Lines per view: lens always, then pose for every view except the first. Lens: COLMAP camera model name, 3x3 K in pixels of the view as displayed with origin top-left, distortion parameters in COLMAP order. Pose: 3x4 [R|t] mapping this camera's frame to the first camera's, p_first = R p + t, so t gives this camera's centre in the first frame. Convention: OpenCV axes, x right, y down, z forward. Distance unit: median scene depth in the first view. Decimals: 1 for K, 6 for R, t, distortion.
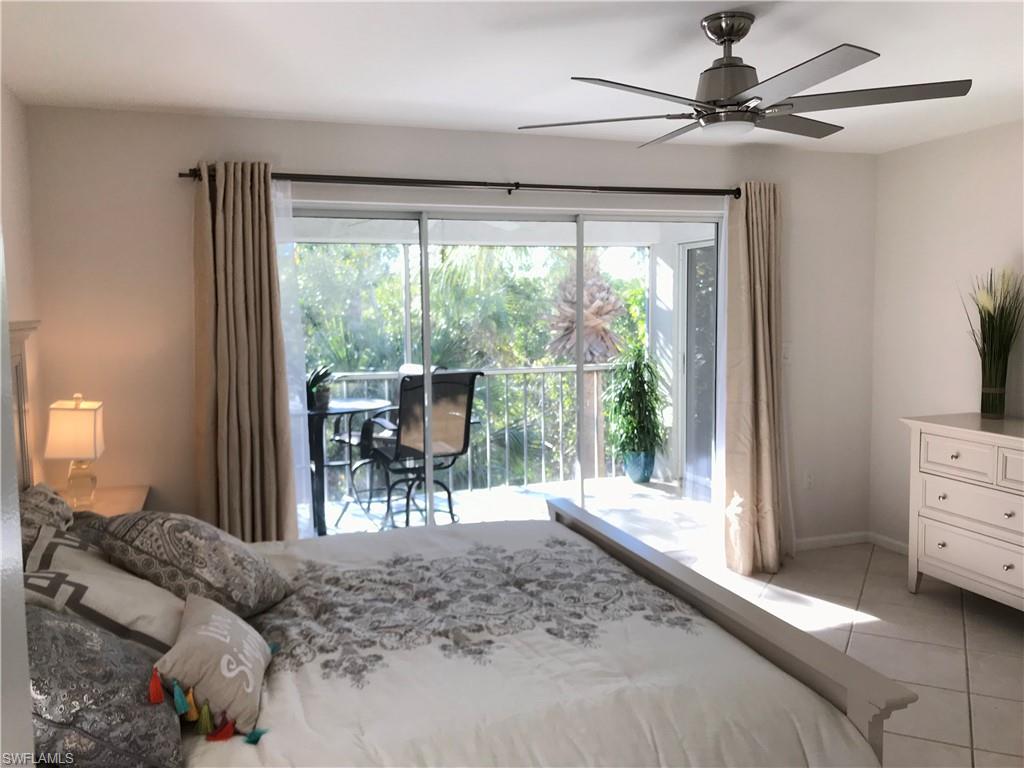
lens RADIAL K [[846.6, 0, 511.3], [0, 846.6, 385.9], [0, 0, 1]] dist [0.041644, -0.025771]
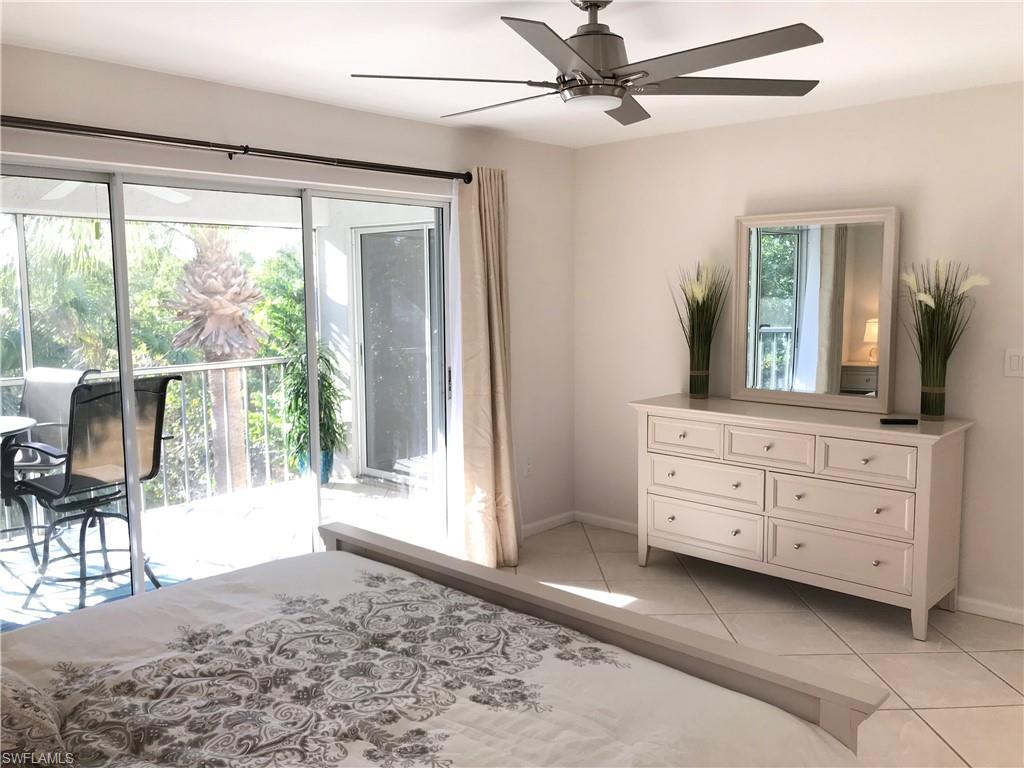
lens RADIAL K [[846.6, 0, 507.6], [0, 846.6, 387.9], [0, 0, 1]] dist [0.041644, -0.025771]
pose [[0.883408, -0.051830, 0.465729, -0.175532], [0.042356, 0.998628, 0.030795, -0.020907], [-0.466686, -0.007478, 0.884392, 0.157322]]
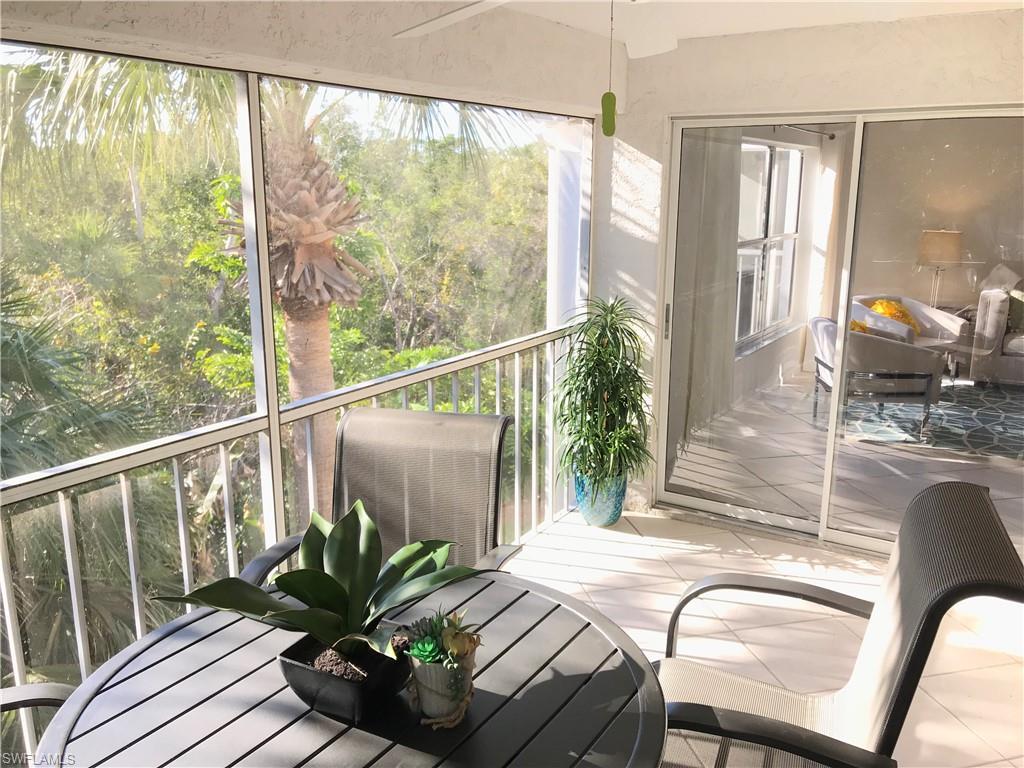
lens RADIAL K [[846.6, 0, 515.3], [0, 846.6, 375.9], [0, 0, 1]] dist [0.041644, -0.025771]
pose [[0.779489, -0.127837, 0.613233, -0.480910], [0.049653, 0.988484, 0.142950, -0.147268], [-0.624445, -0.080979, 0.776859, 1.099567]]
